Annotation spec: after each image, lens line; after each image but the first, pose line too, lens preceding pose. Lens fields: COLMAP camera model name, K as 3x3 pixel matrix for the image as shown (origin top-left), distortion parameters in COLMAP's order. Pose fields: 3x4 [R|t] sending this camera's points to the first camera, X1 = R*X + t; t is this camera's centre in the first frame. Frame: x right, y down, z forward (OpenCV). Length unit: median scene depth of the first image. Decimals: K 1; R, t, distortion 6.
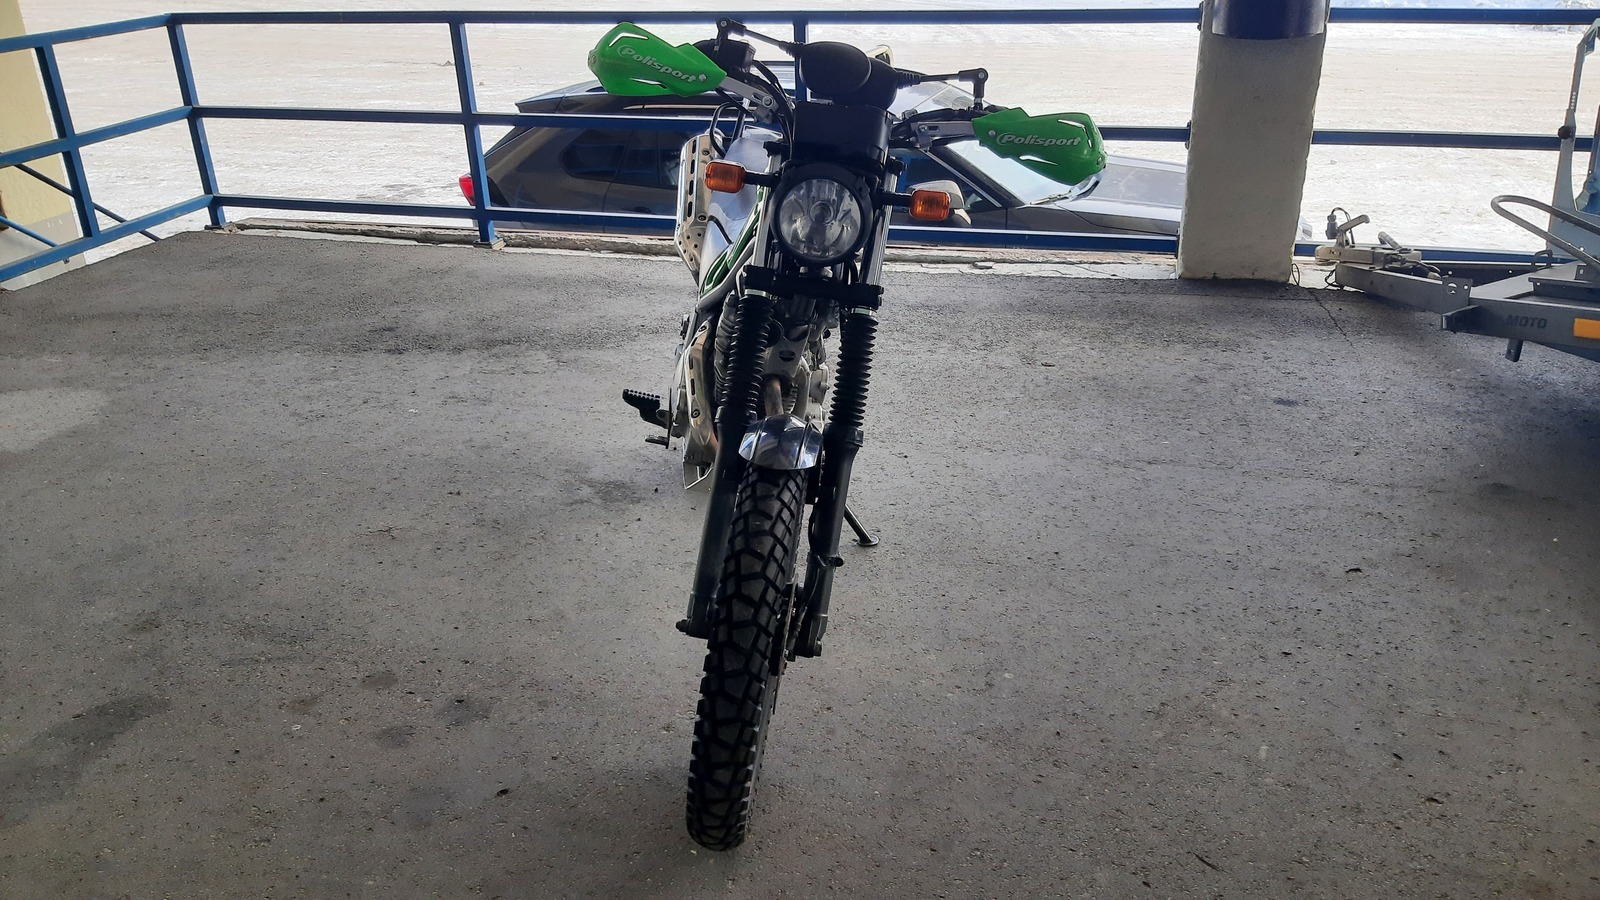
lens RADIAL K [[1238.4, 0, 808.9], [0, 1238.4, 450.7], [0, 0, 1]] dist [0.041734, -0.090108]
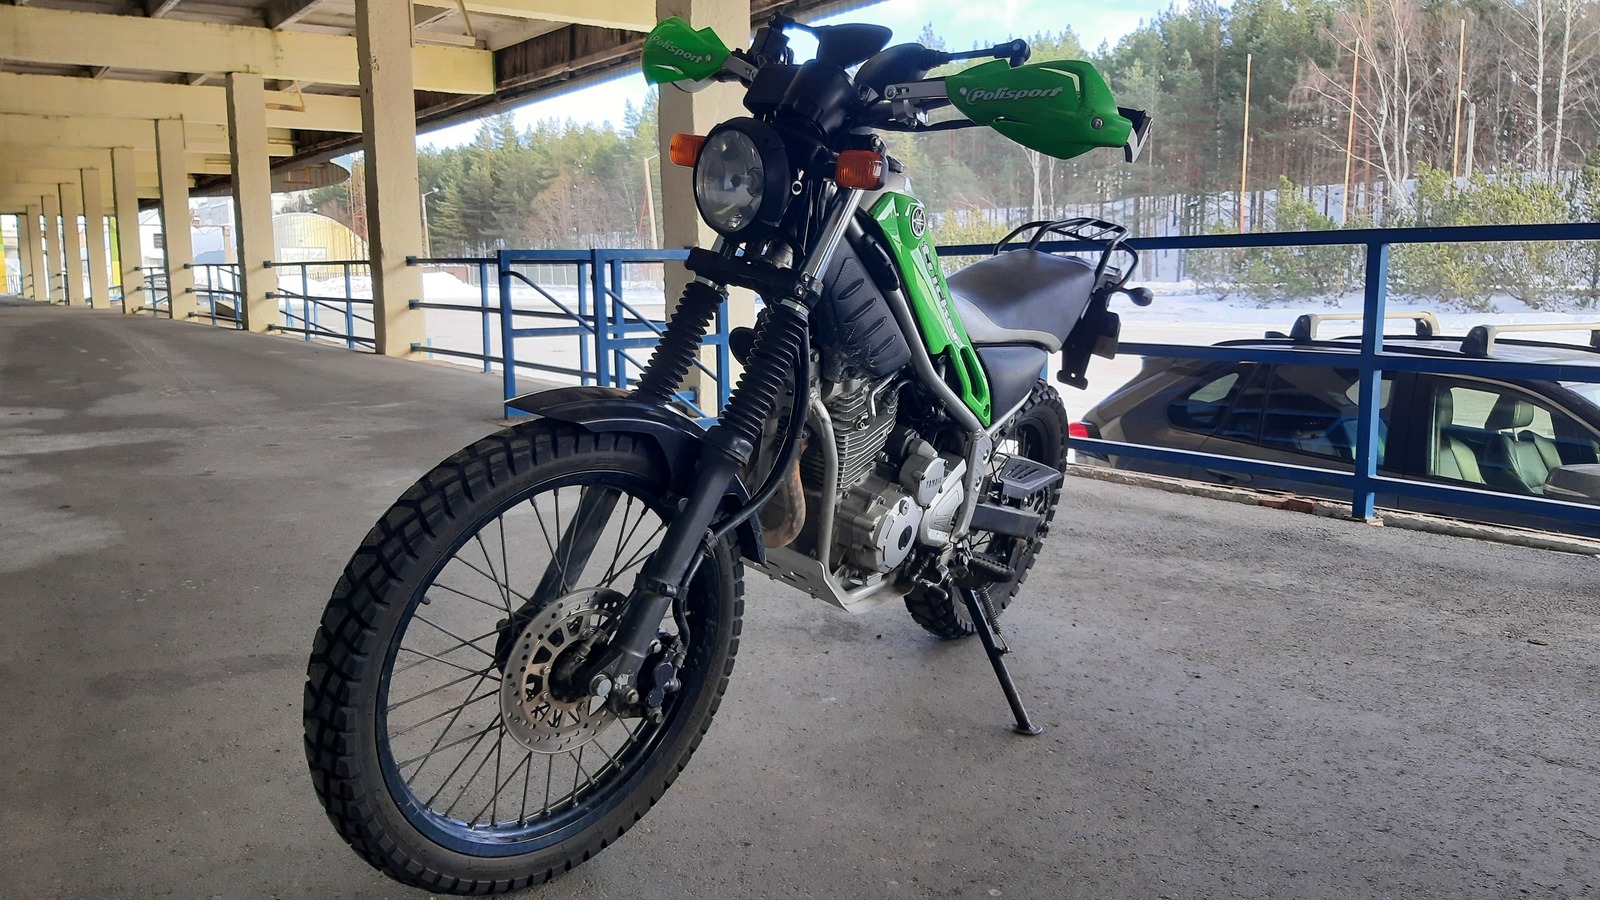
lens RADIAL K [[1238.4, 0, 805.3], [0, 1238.4, 445.0], [0, 0, 1]] dist [0.041734, -0.090108]
pose [[0.786257, 0.107634, -0.608453, 0.354124], [-0.268414, 0.946446, -0.179427, 0.075027], [0.556555, 0.304392, 0.773041, 0.259452]]
